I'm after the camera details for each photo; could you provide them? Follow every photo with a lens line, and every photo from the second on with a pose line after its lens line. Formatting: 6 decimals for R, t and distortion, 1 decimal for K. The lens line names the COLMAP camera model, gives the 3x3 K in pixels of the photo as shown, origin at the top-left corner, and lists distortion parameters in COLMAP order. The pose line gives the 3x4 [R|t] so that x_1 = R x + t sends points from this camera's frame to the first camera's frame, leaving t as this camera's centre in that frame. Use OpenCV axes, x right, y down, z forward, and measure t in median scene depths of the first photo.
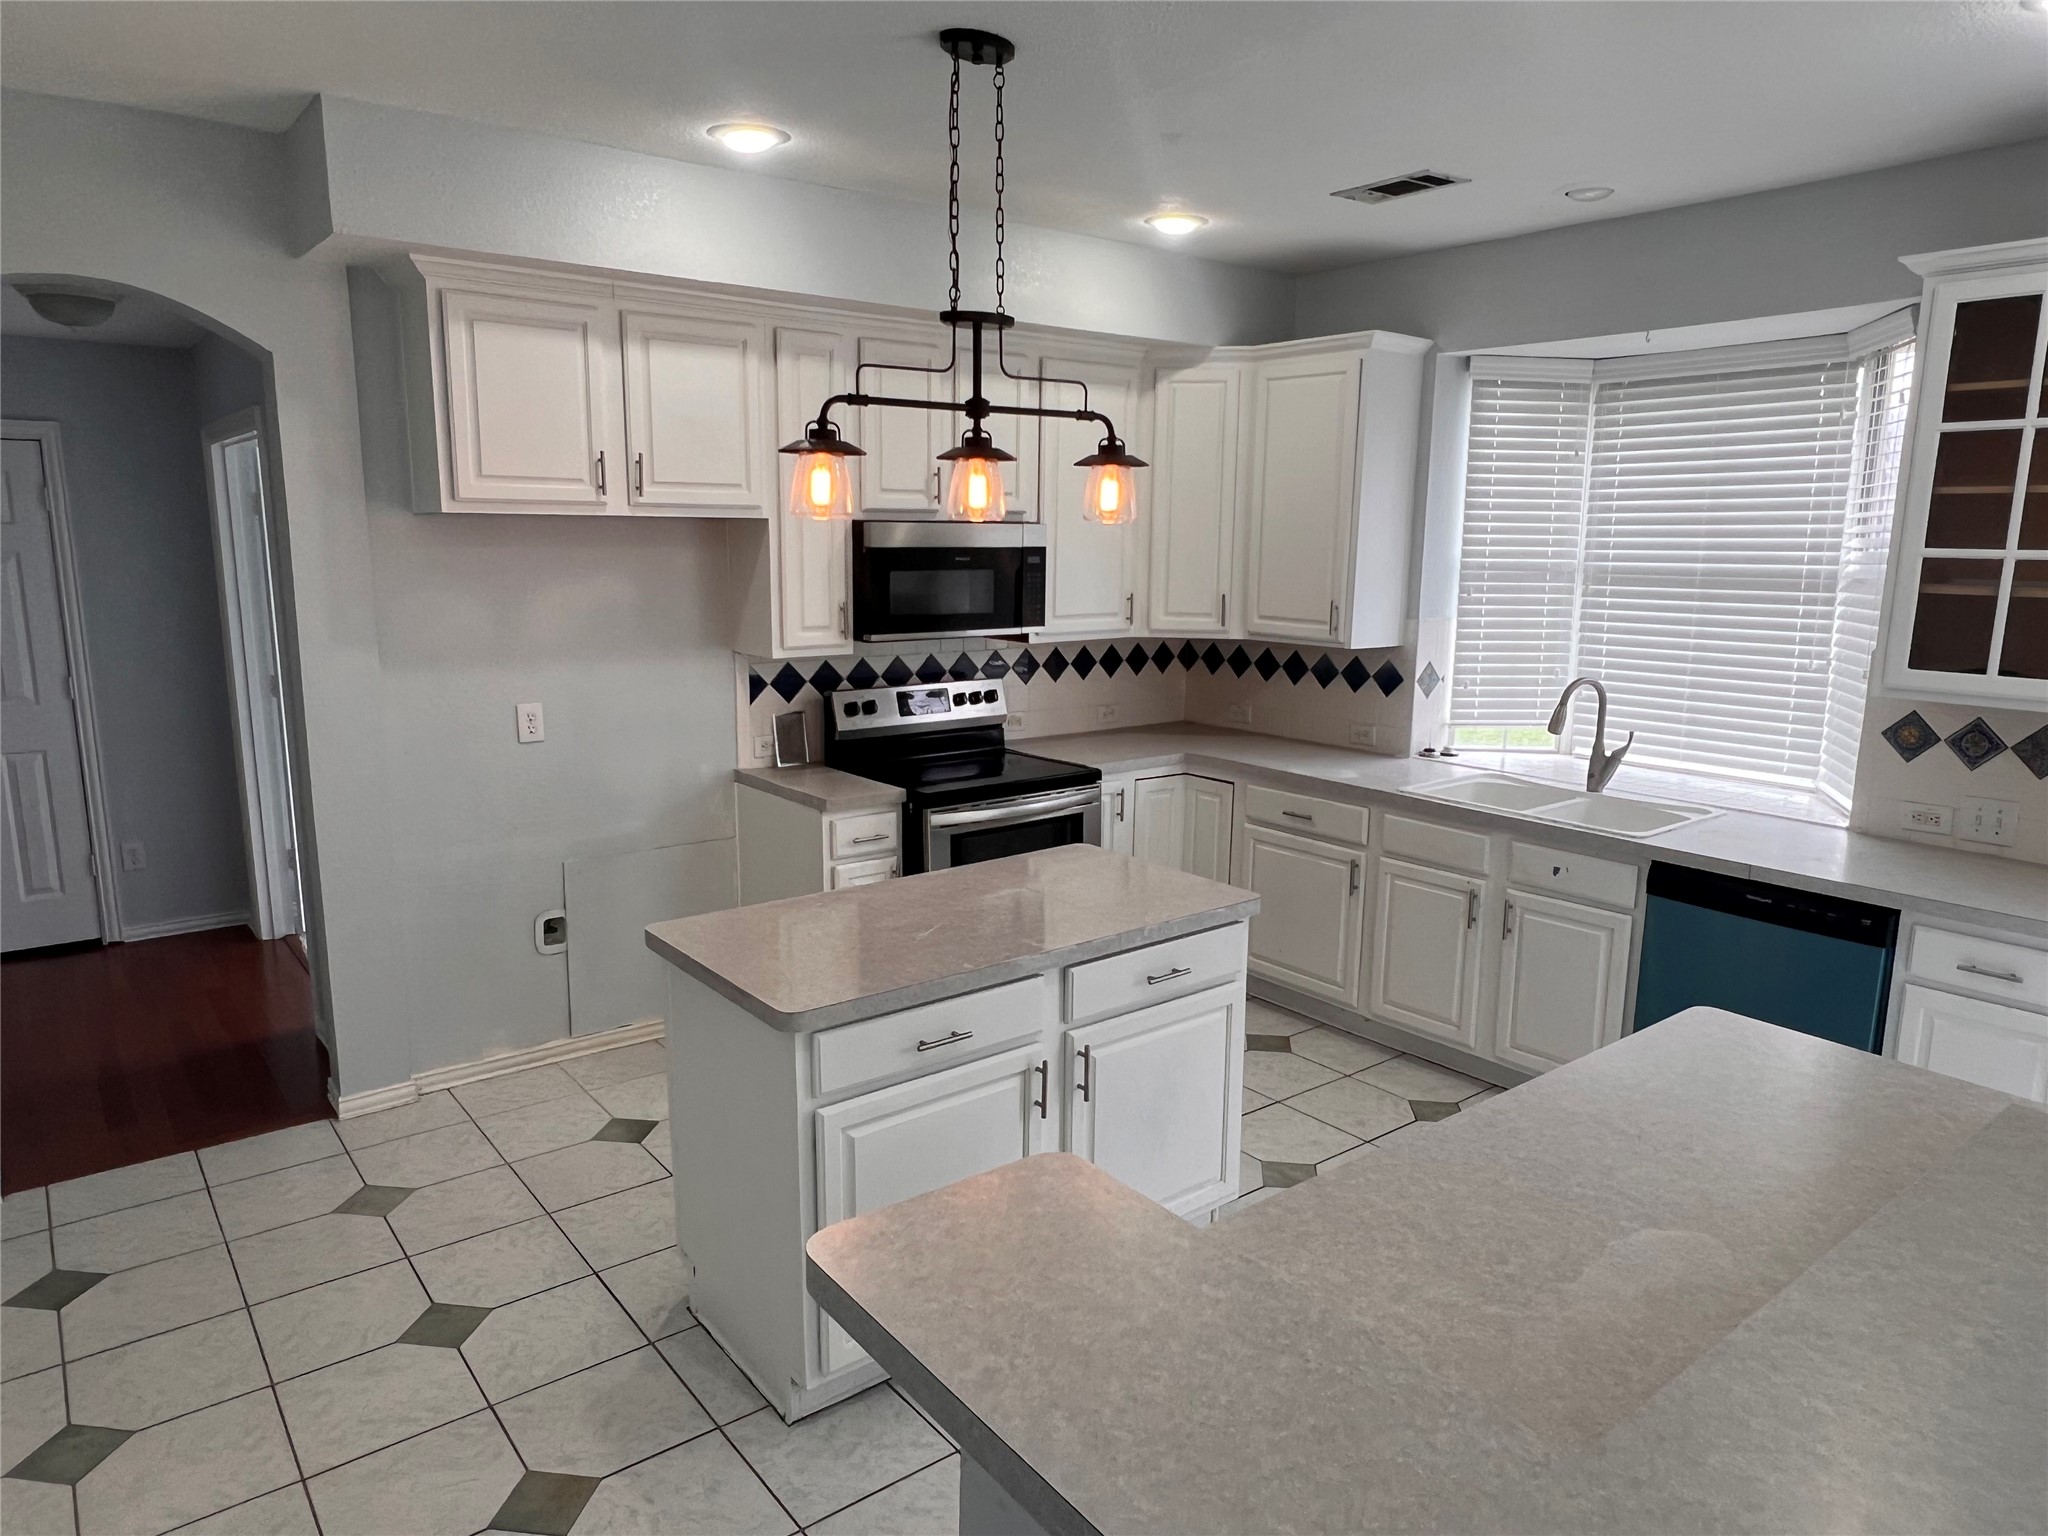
lens RADIAL K [[1306.2, 0, 1012.3], [0, 1306.2, 774.1], [0, 0, 1]] dist [-0.001777, 0.000077]
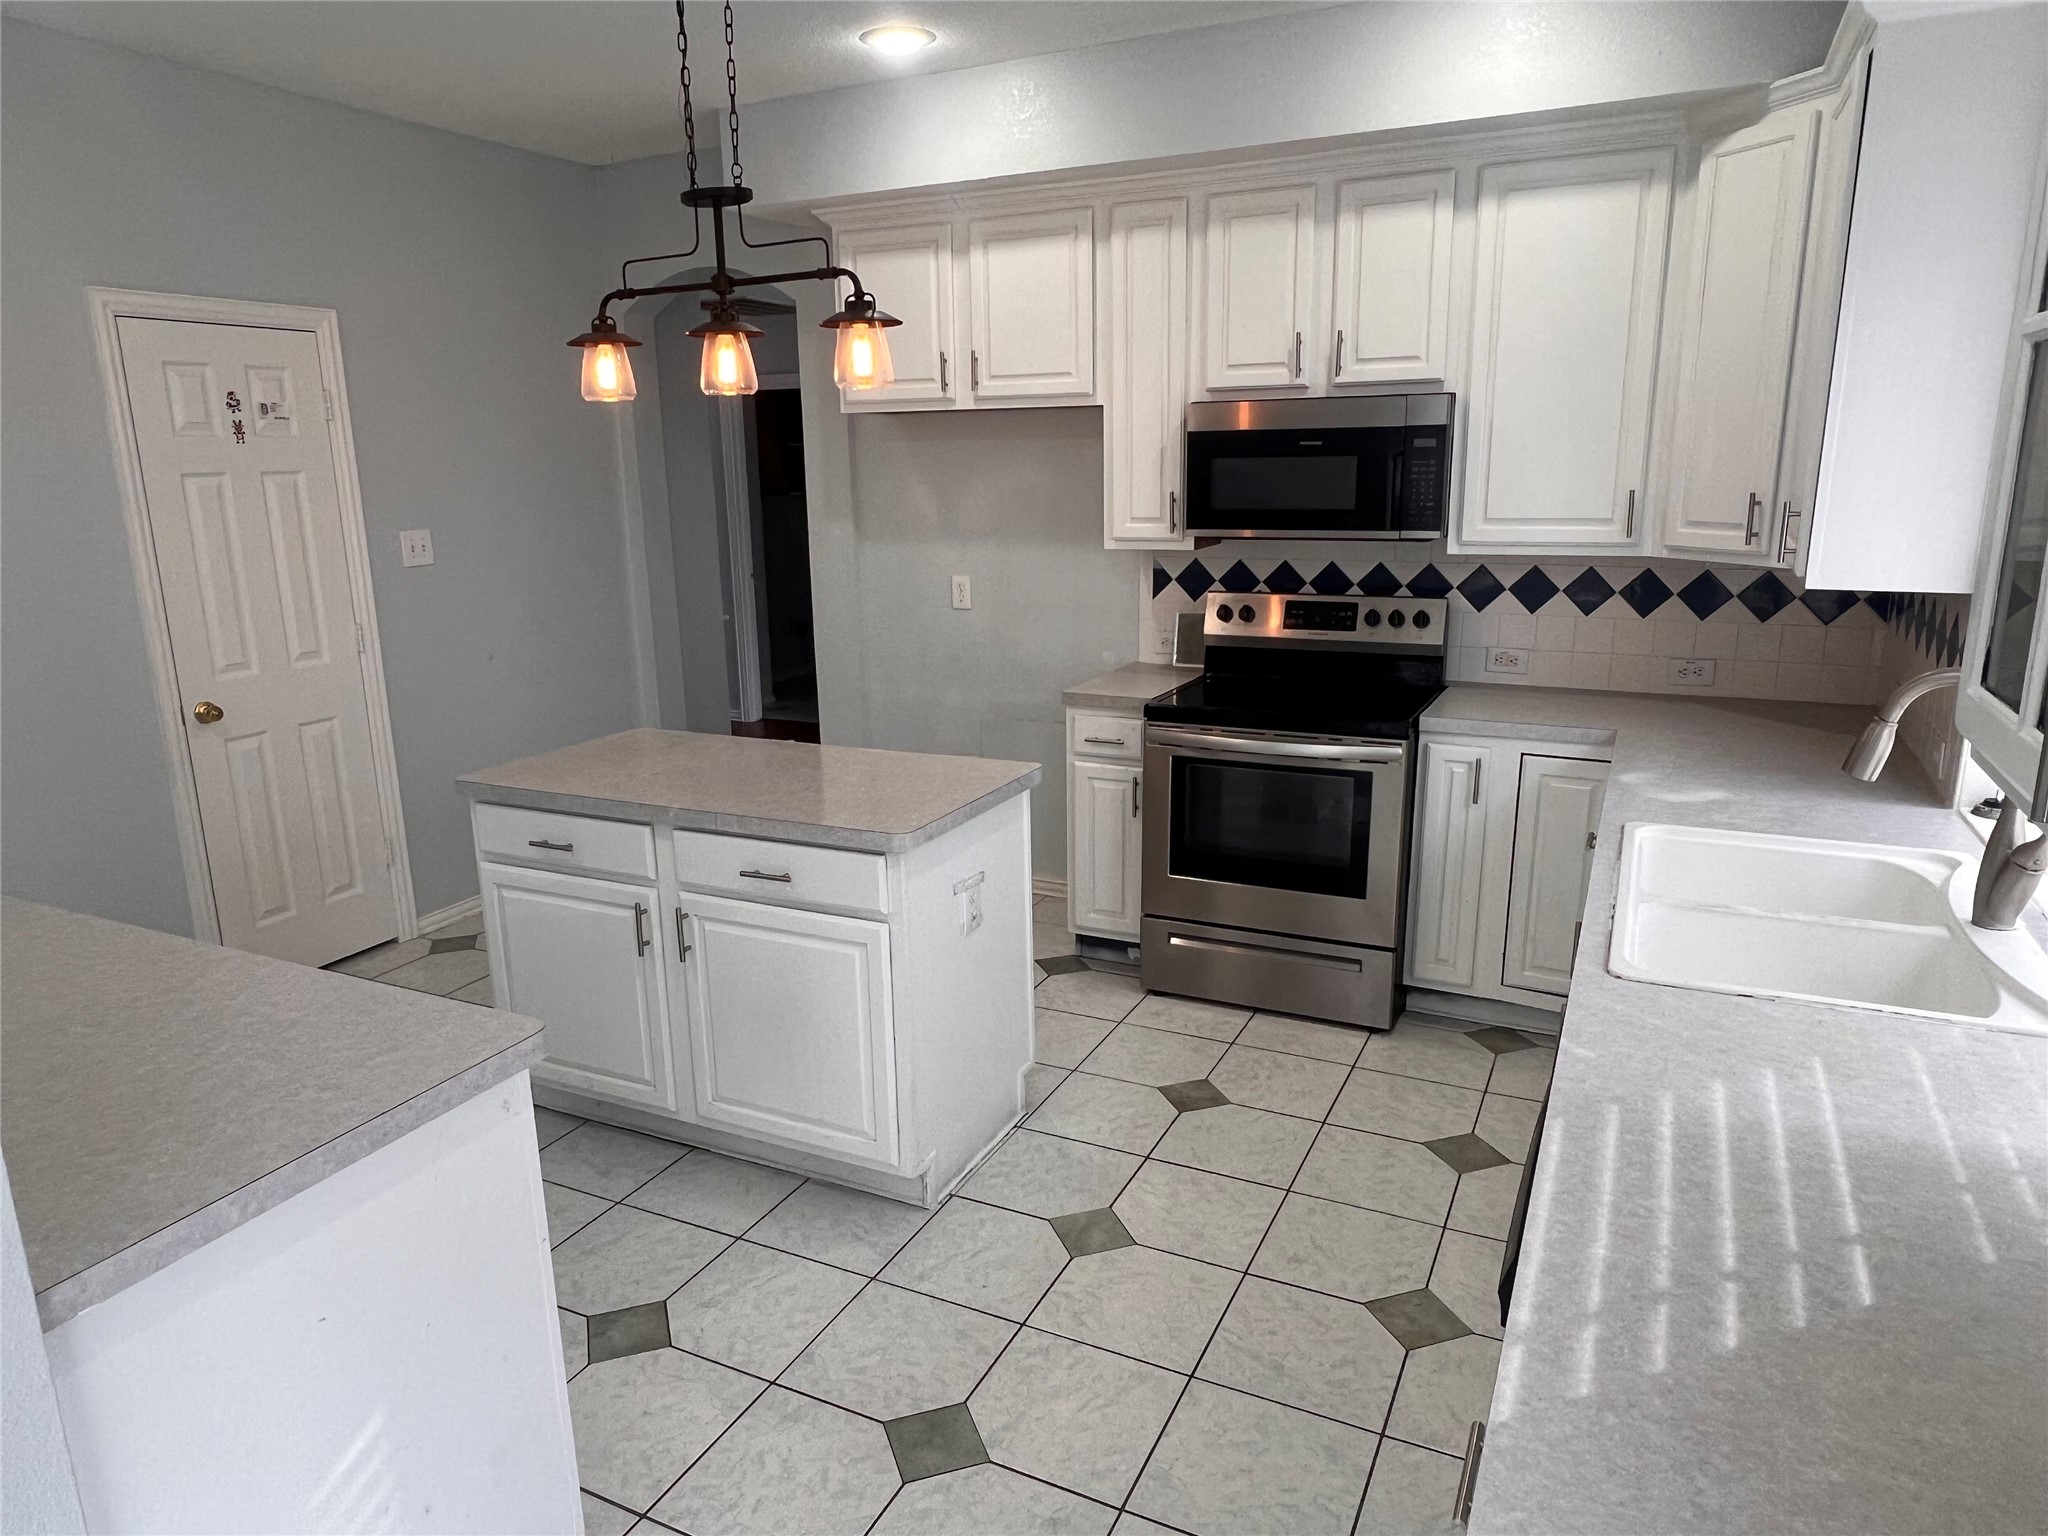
lens RADIAL K [[1306.2, 0, 1015.7], [0, 1306.2, 777.4], [0, 0, 1]] dist [-0.001777, 0.000077]
pose [[0.444244, 0.199163, -0.873488, 0.818890], [-0.145291, 0.978087, 0.149120, -0.067448], [0.884046, 0.060665, 0.463445, 0.582824]]
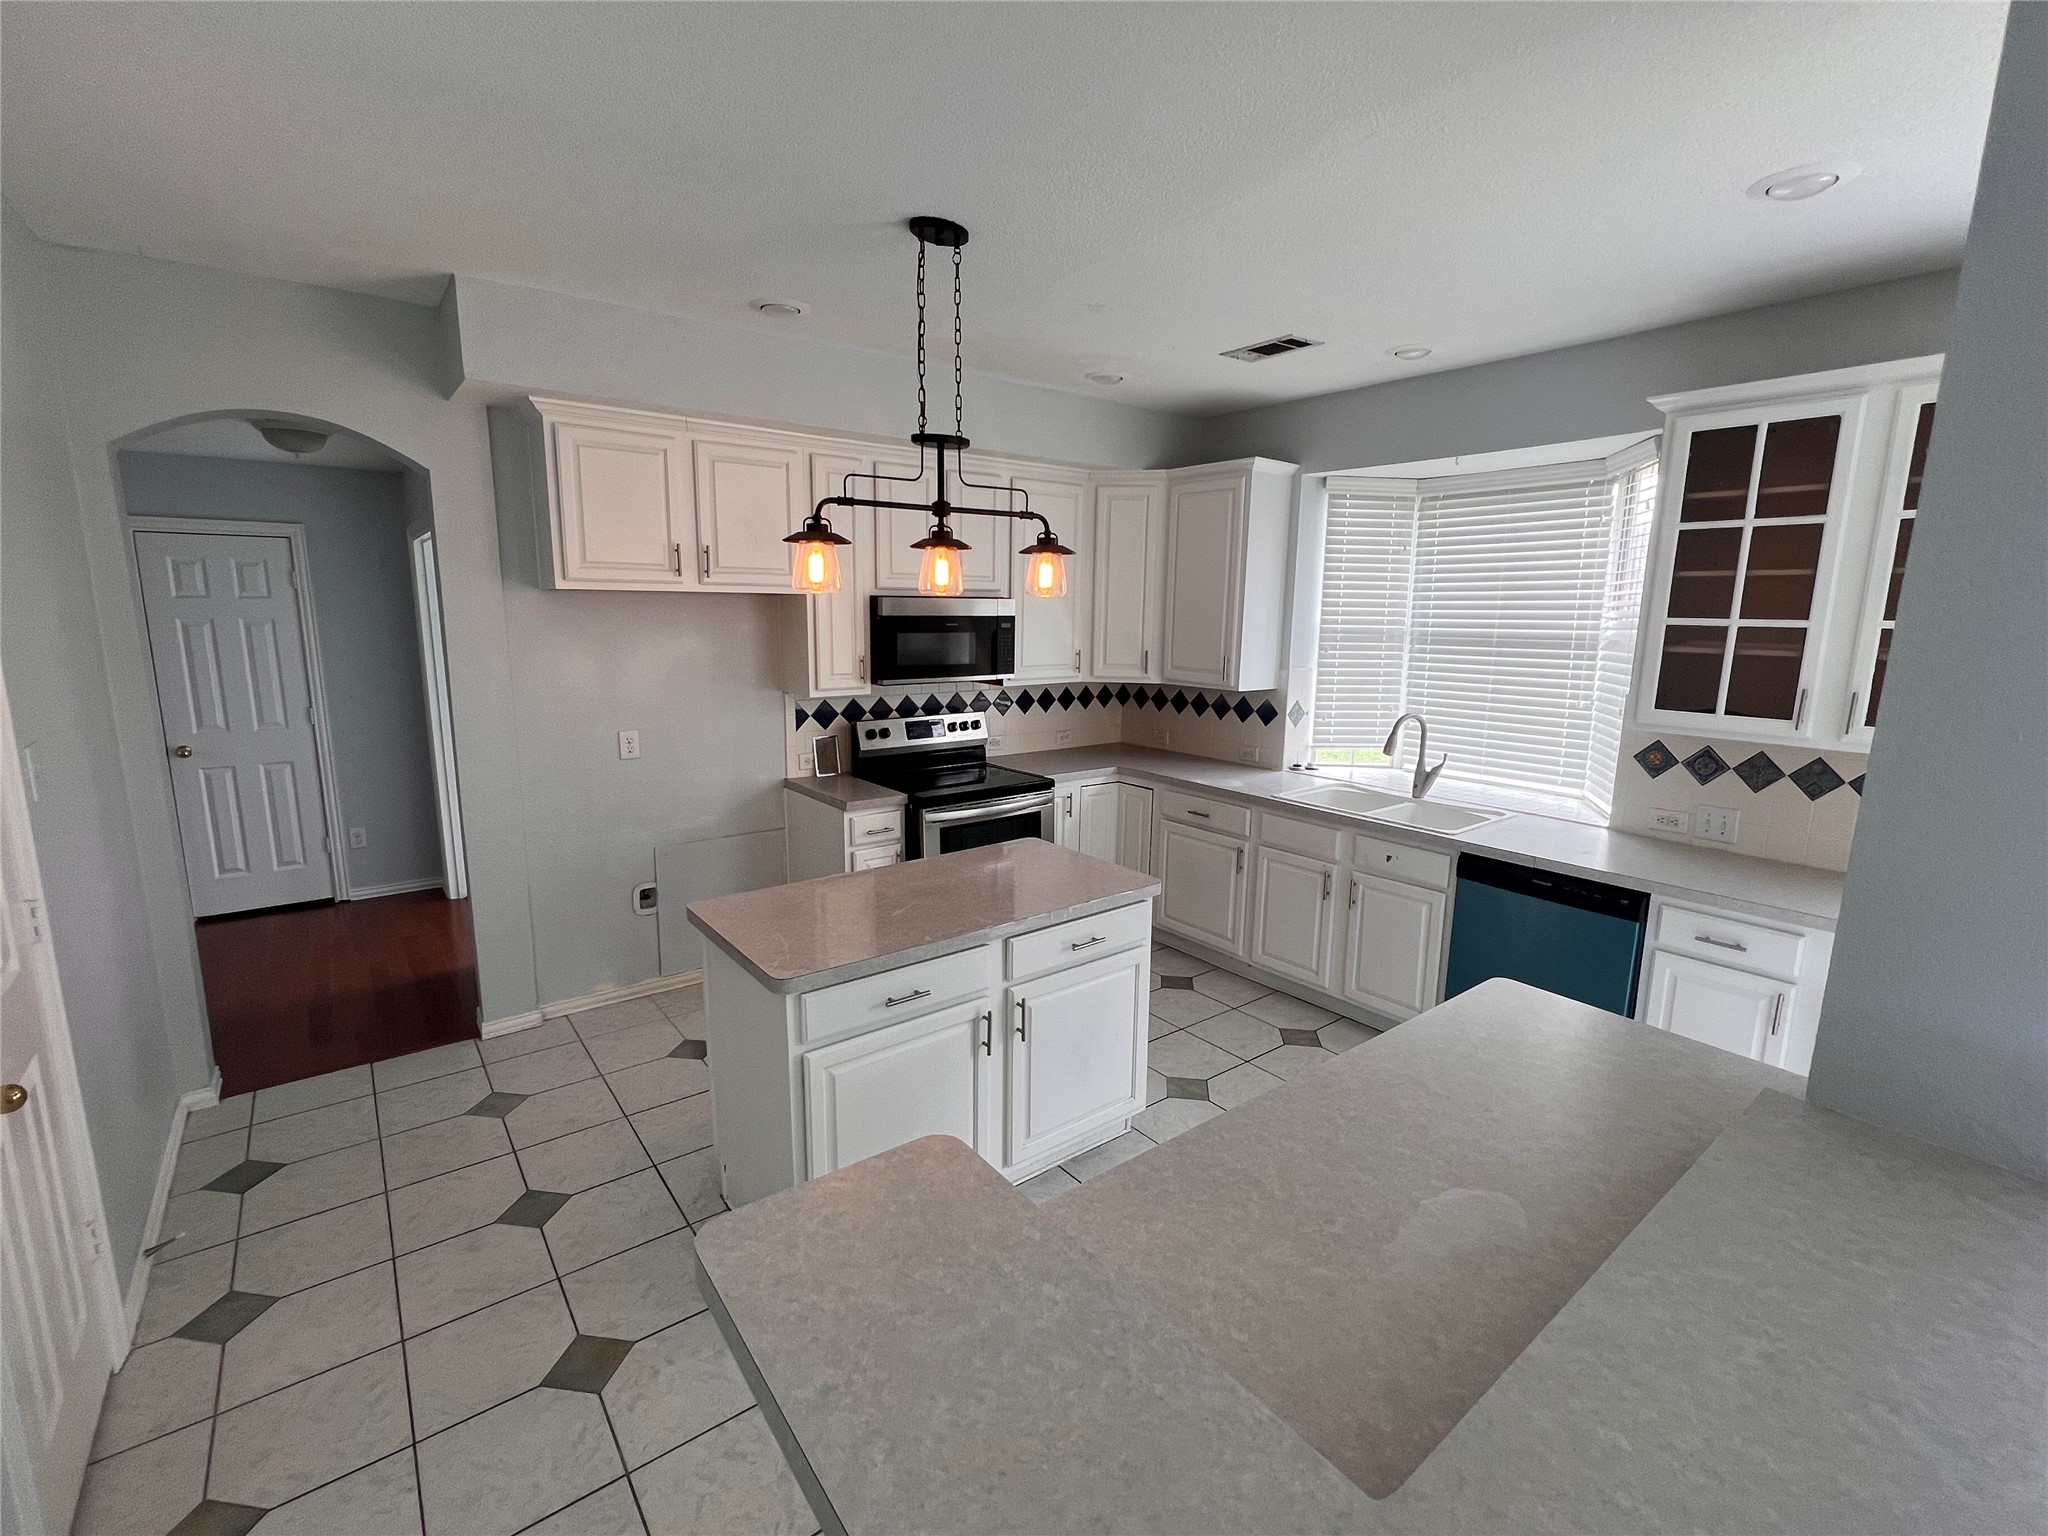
lens RADIAL K [[902.3, 0, 1012.7], [0, 902.3, 763.0], [0, 0, 1]] dist [-0.003547, 0.000185]
pose [[0.999967, 0.003181, -0.007420, 0.040704], [-0.003268, 0.999926, -0.011745, -0.012067], [0.007382, 0.011768, 0.999903, 0.078732]]
